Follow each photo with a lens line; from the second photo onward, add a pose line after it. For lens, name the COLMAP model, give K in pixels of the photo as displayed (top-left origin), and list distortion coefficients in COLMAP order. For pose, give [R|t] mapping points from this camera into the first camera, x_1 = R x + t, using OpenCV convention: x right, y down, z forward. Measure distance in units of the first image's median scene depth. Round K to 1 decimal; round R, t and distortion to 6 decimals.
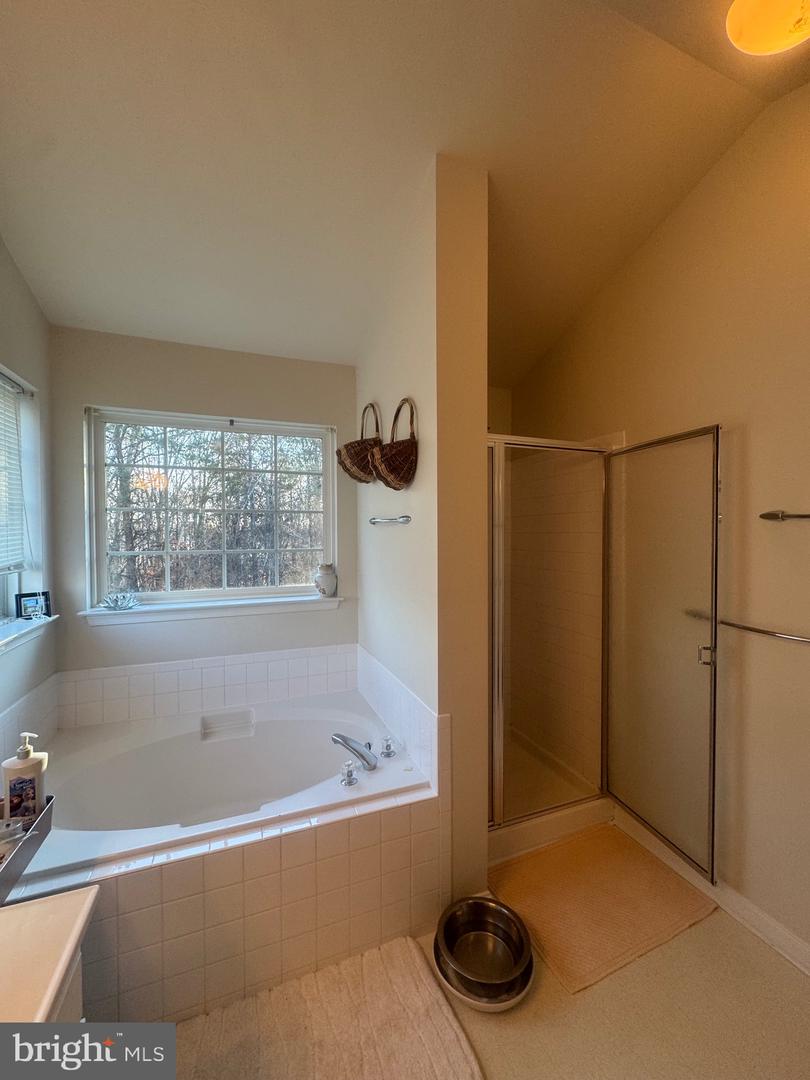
lens RADIAL K [[432.4, 0, 406.5], [0, 432.4, 539.3], [0, 0, 1]] dist [-0.001862, 0.000798]
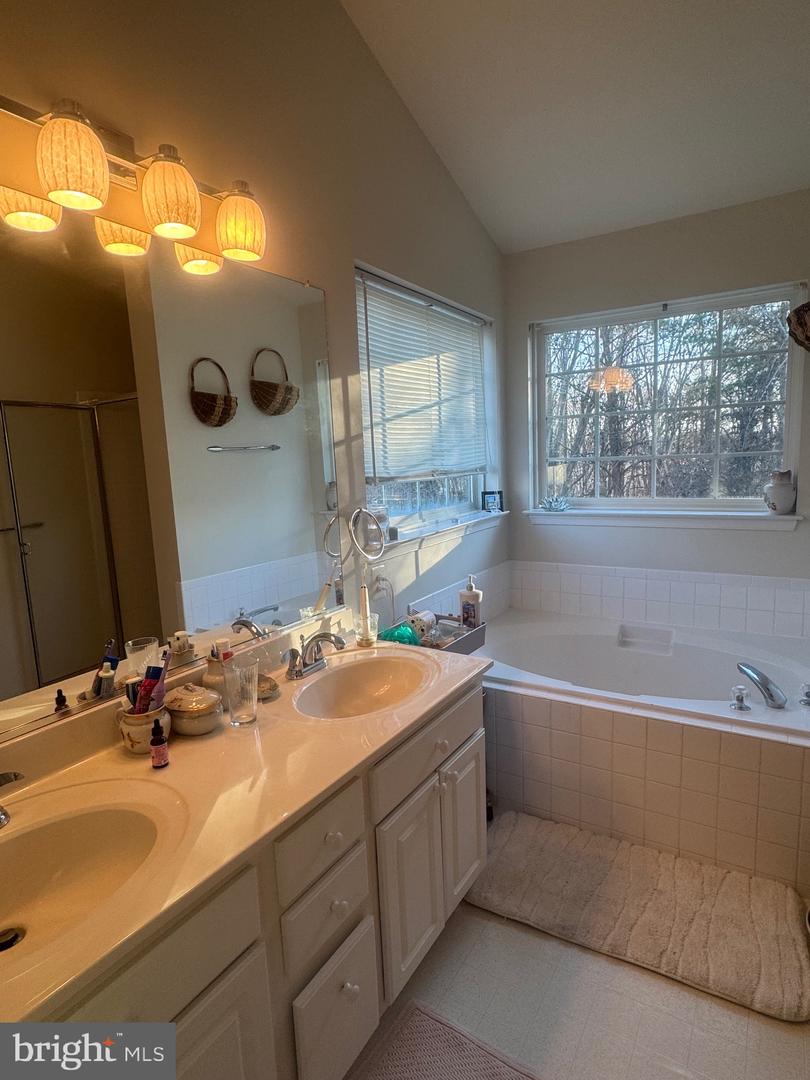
lens RADIAL K [[594.8, 0, 406.3], [0, 594.8, 540.2], [0, 0, 1]] dist [0.000742, -0.000077]
pose [[0.606093, 0.091837, -0.790074, 0.322567], [0.022399, 0.990947, 0.132370, 0.030823], [0.795079, -0.097926, 0.598549, -0.212893]]
